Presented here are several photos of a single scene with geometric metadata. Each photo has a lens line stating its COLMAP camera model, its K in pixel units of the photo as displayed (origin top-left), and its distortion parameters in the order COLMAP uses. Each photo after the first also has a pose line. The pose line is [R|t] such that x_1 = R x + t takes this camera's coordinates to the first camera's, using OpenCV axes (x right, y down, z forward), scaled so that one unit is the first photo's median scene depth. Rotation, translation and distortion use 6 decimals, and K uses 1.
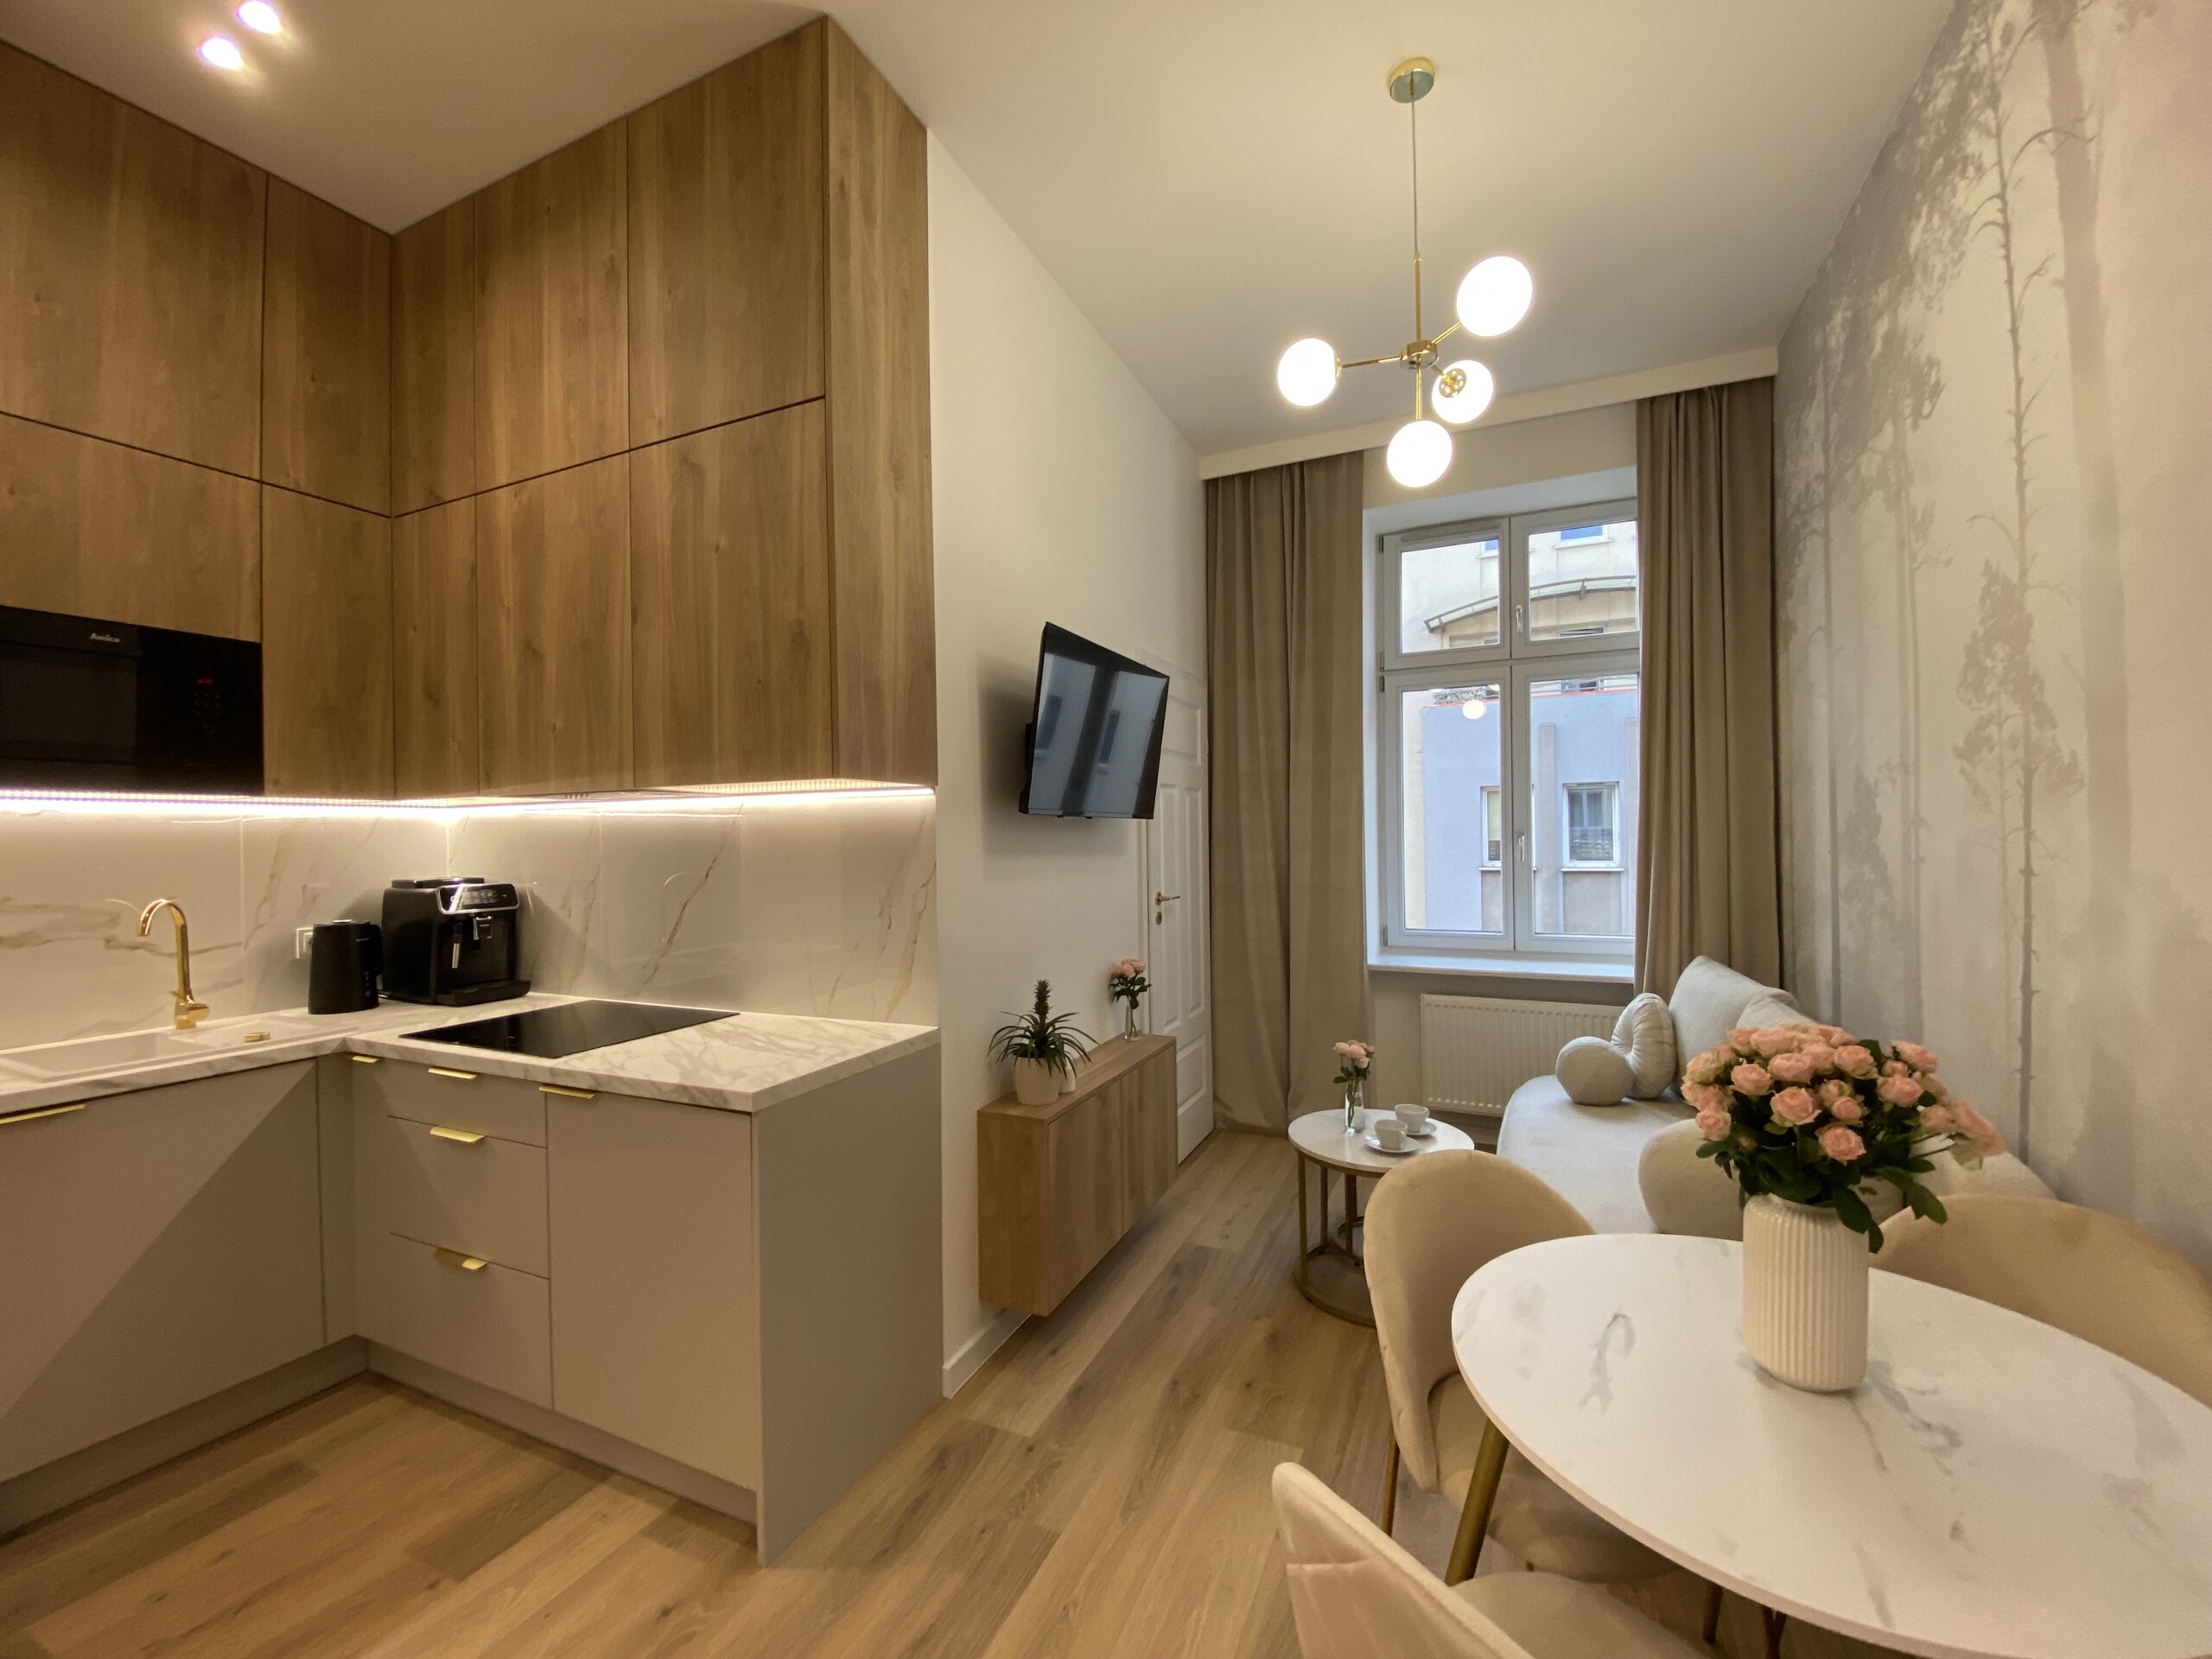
lens RADIAL K [[898.6, 0, 1099.0], [0, 898.6, 836.8], [0, 0, 1]] dist [0.016874, -0.018711]
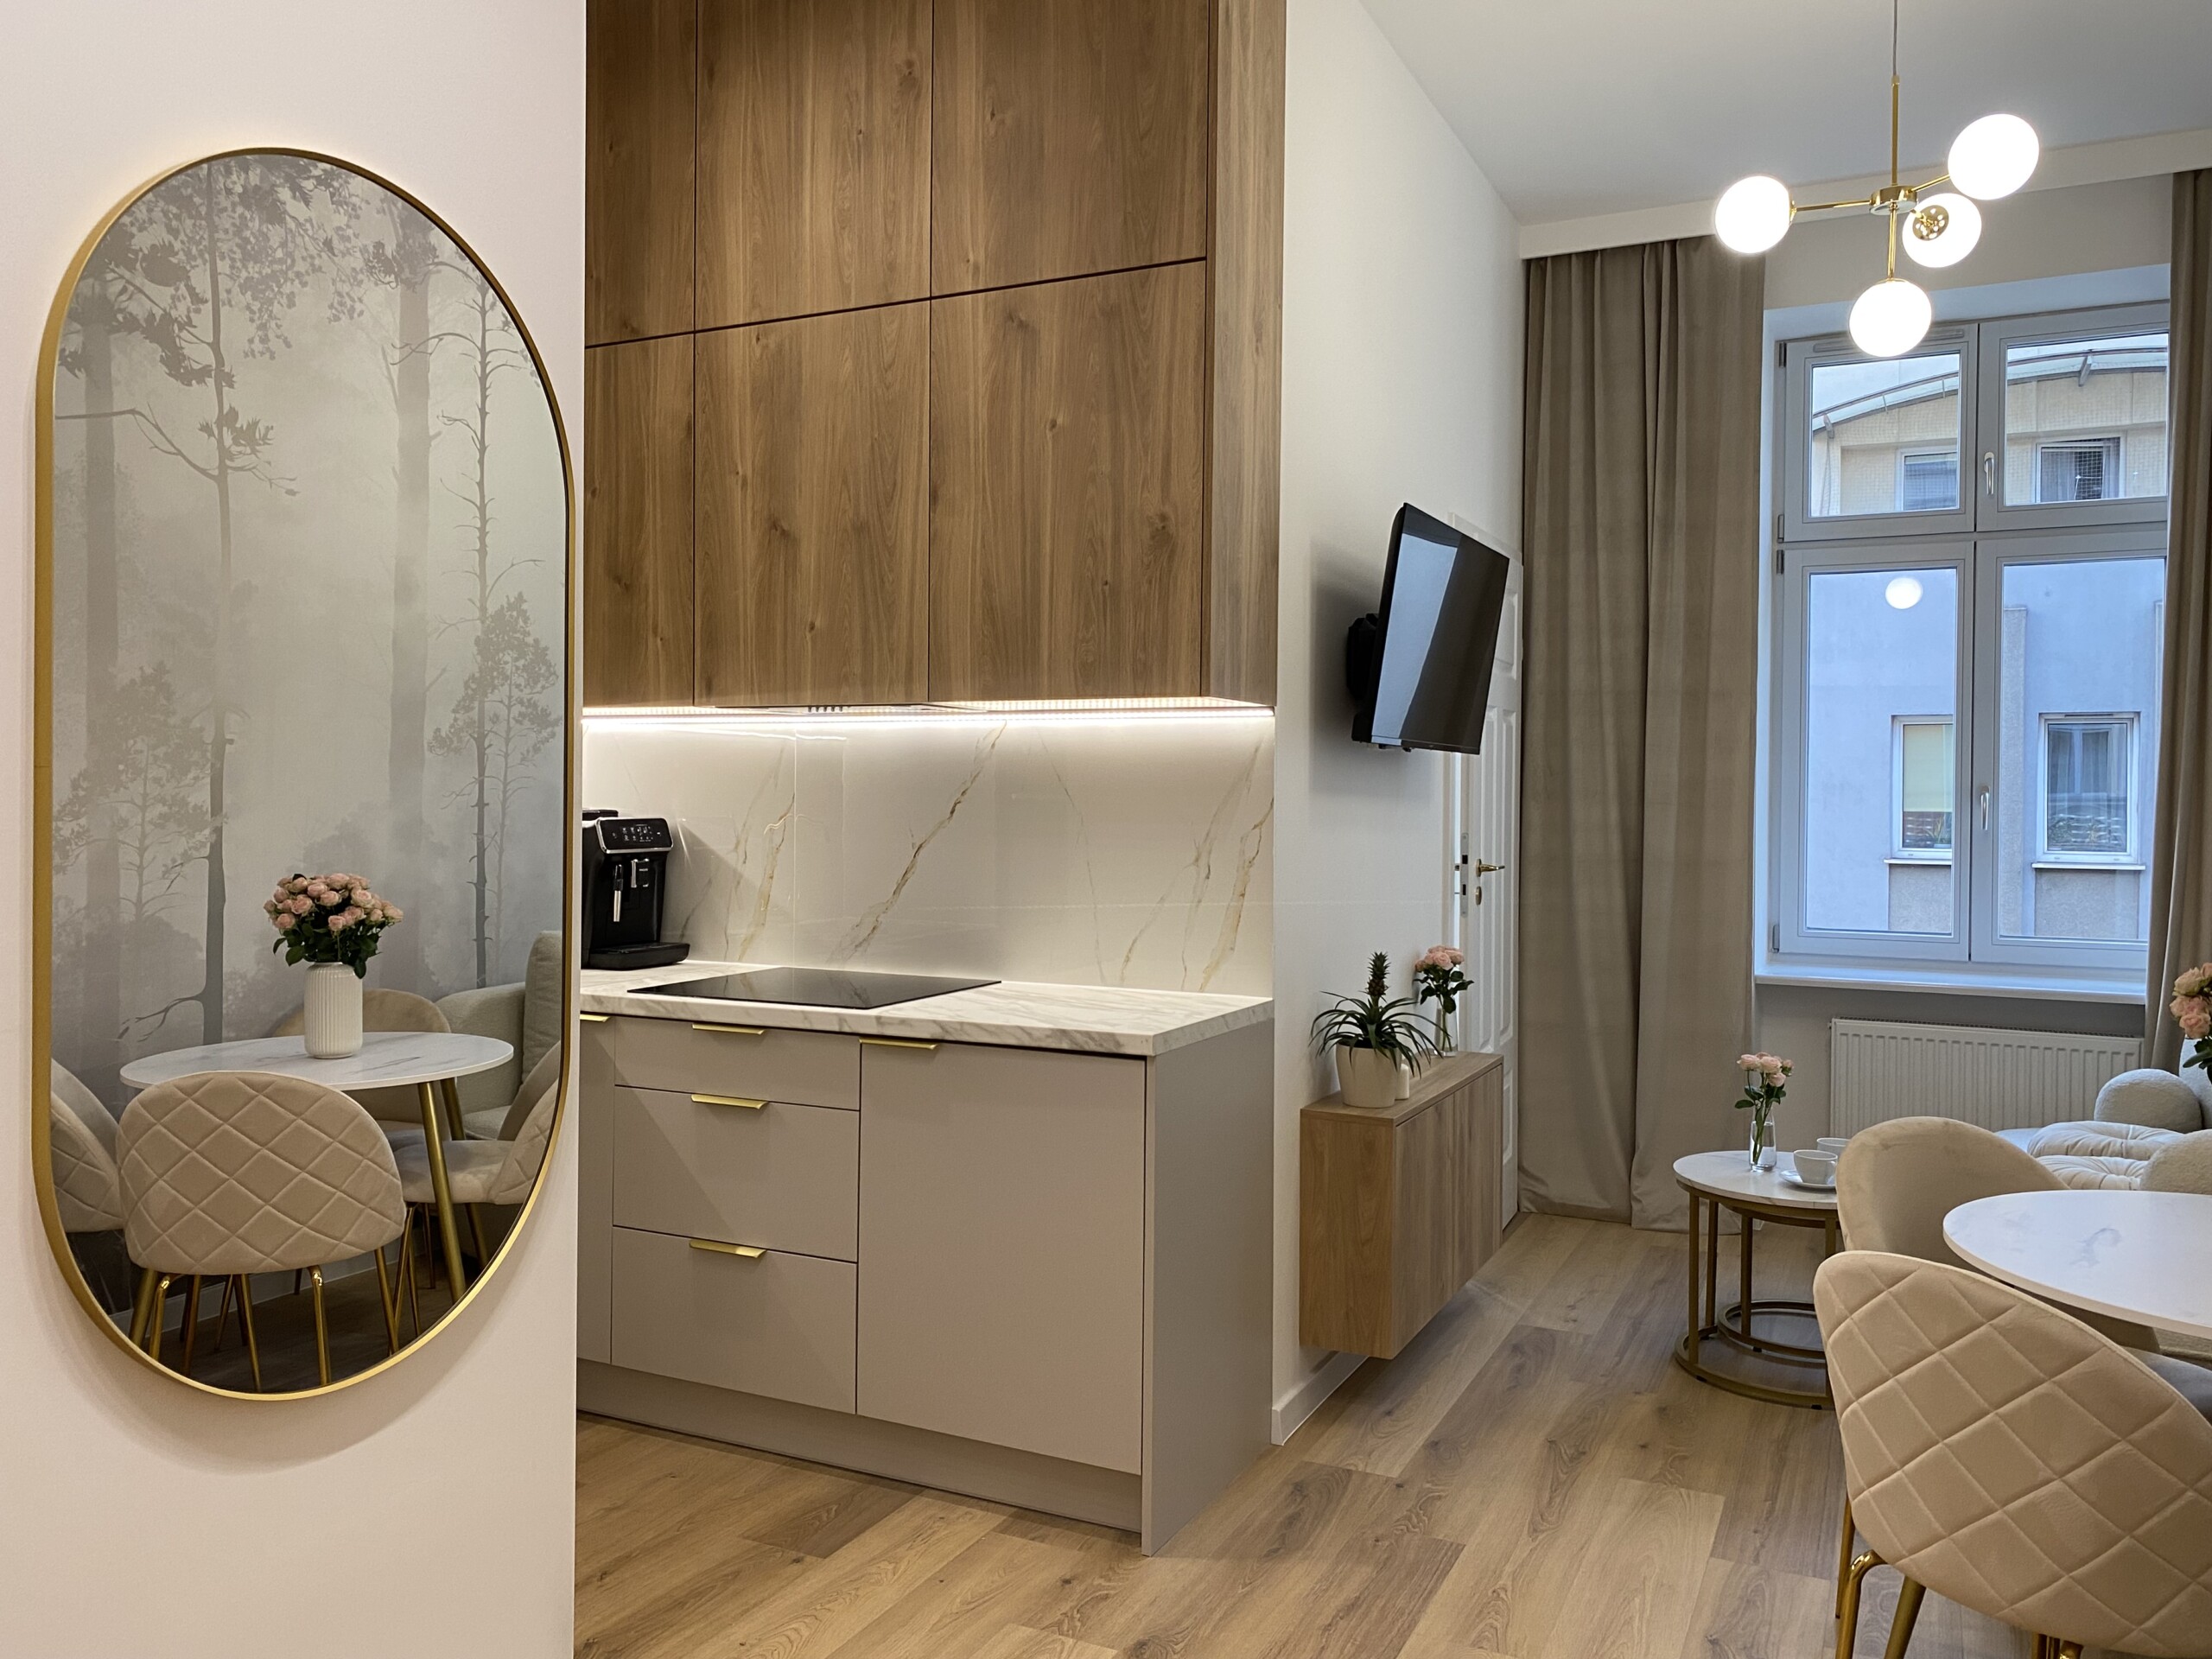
lens RADIAL K [[1696.1, 0, 1084.8], [0, 1696.1, 799.0], [0, 0, 1]] dist [-0.003684, 0.011391]
pose [[0.999105, 0.023776, -0.034987, -0.304194], [-0.023610, 0.999708, 0.005151, 0.025151], [0.035099, -0.004320, 0.999375, -0.557510]]
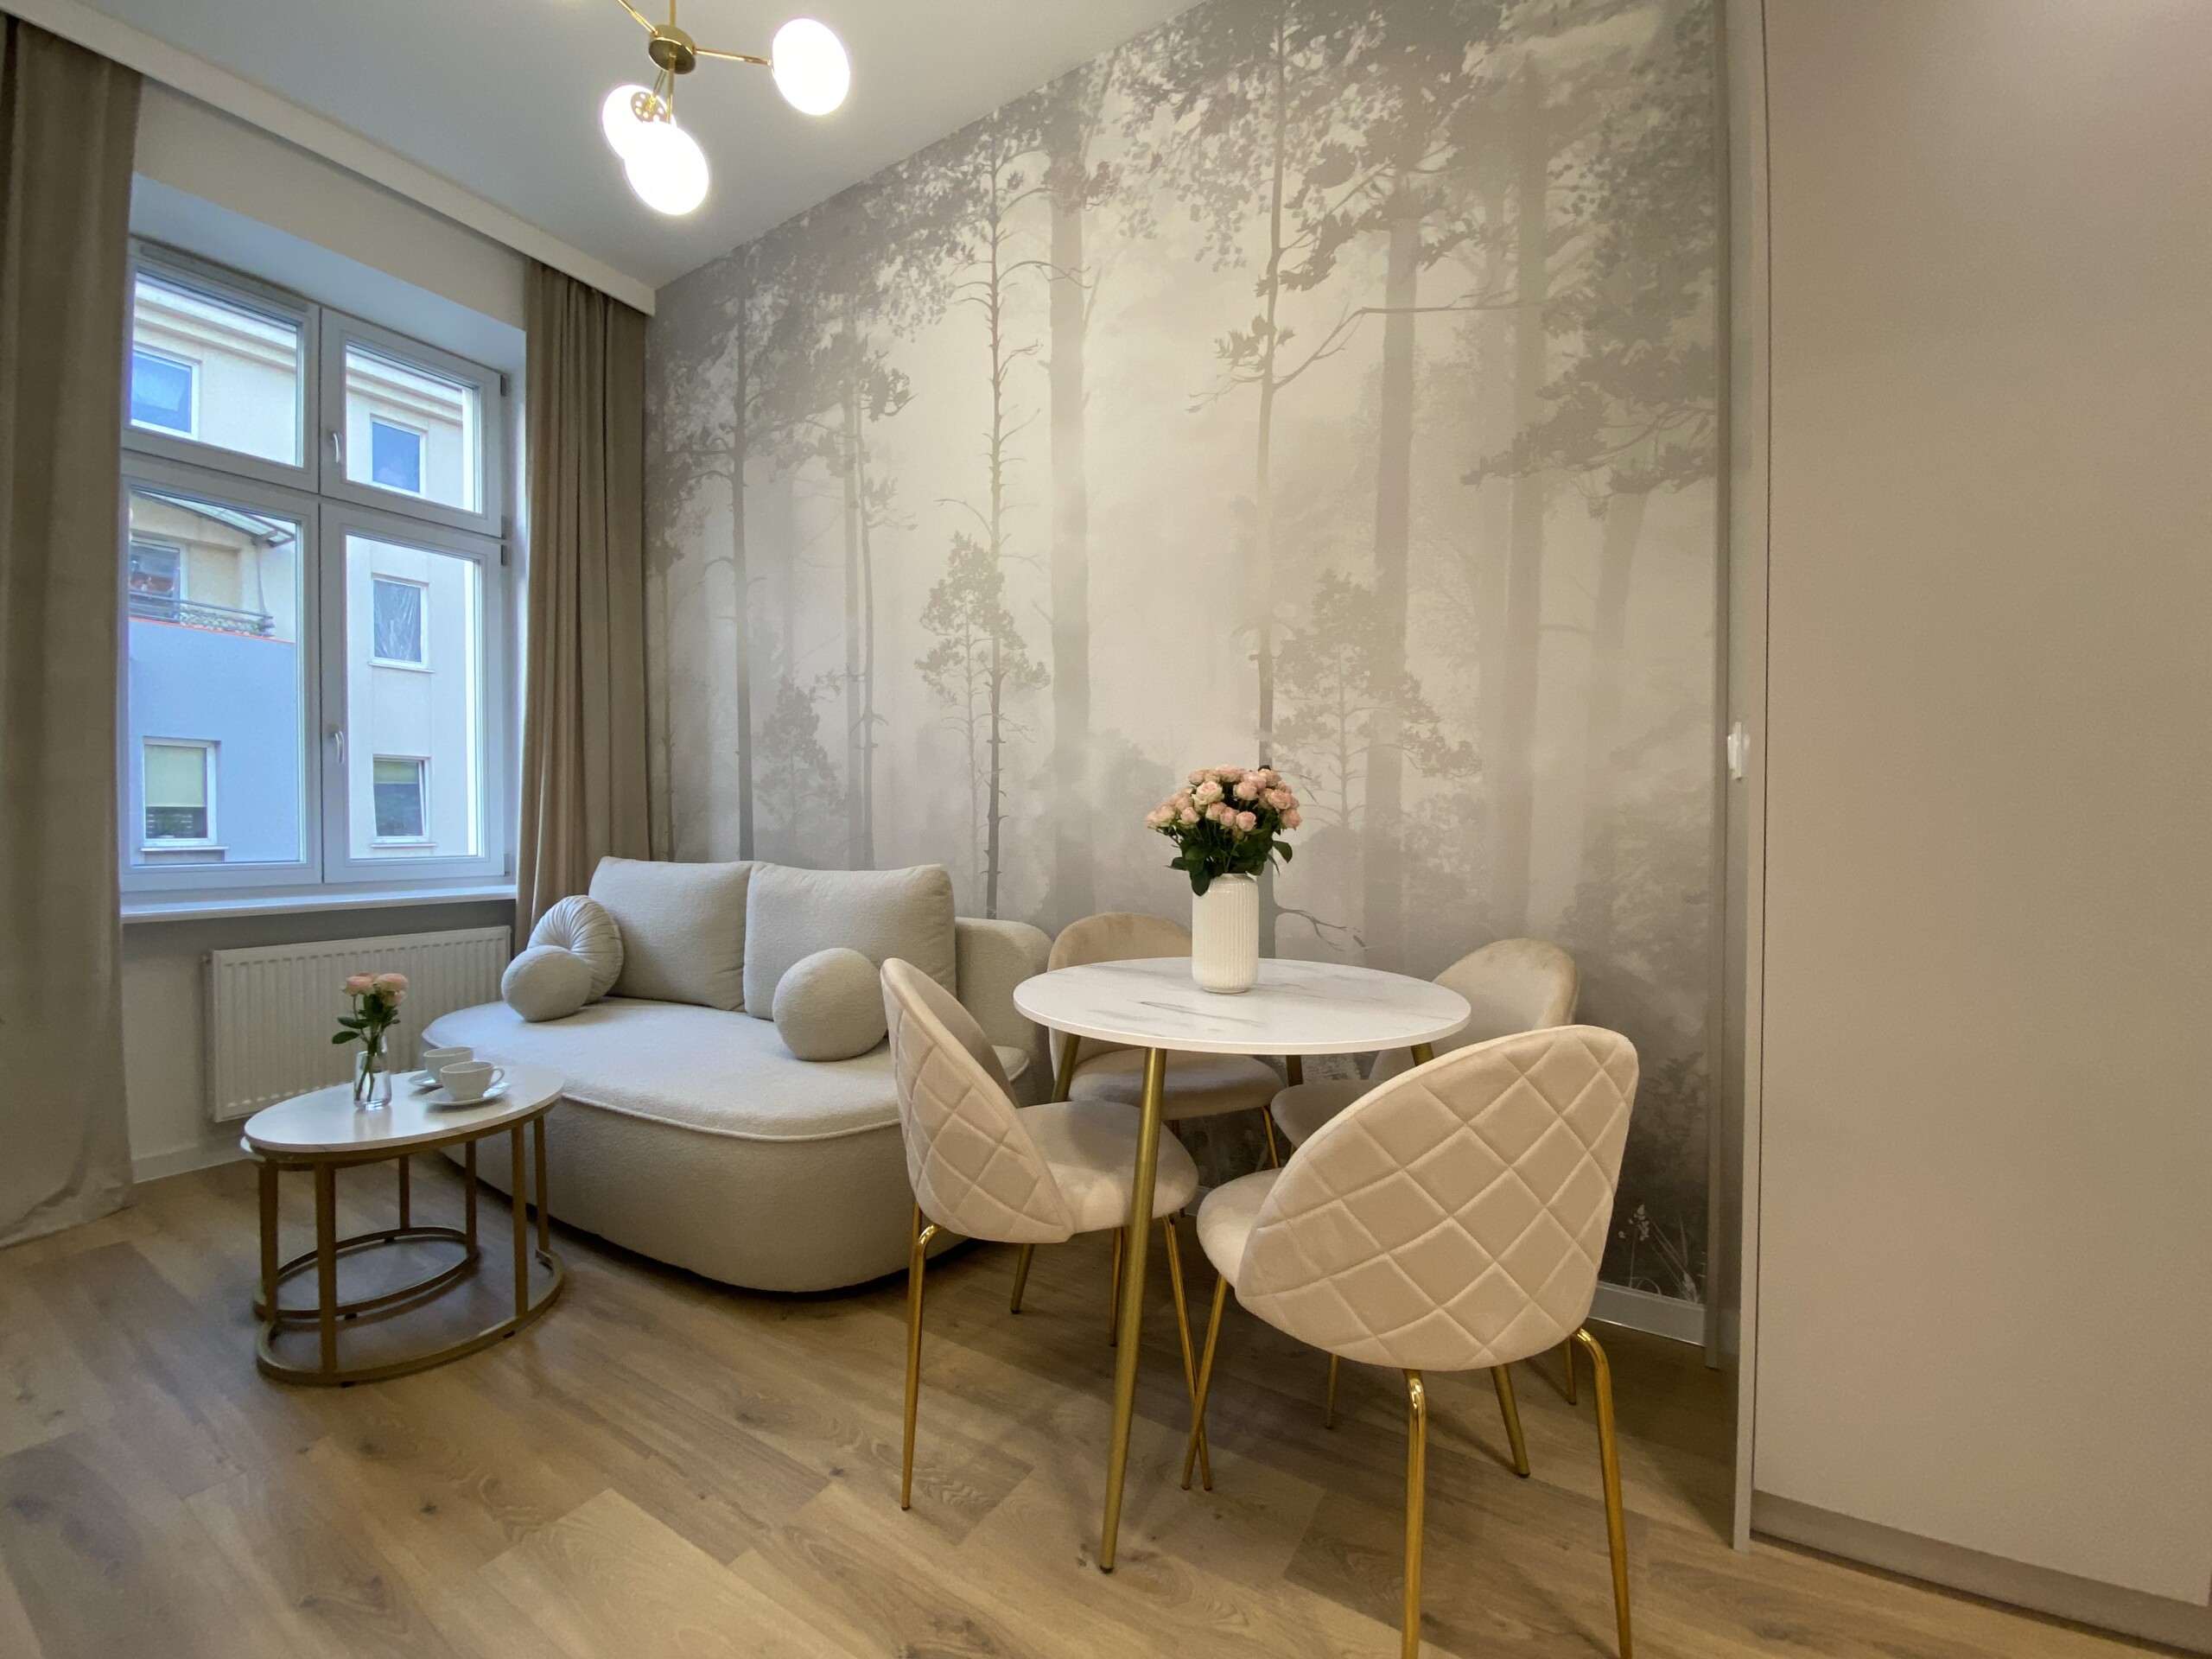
lens RADIAL K [[898.6, 0, 1105.9], [0, 898.6, 841.5], [0, 0, 1]] dist [0.016874, -0.018711]
pose [[0.127780, -0.005888, 0.991785, -0.370871], [-0.001017, 0.999981, 0.006068, 0.159247], [-0.991802, -0.001784, 0.127771, 0.483089]]
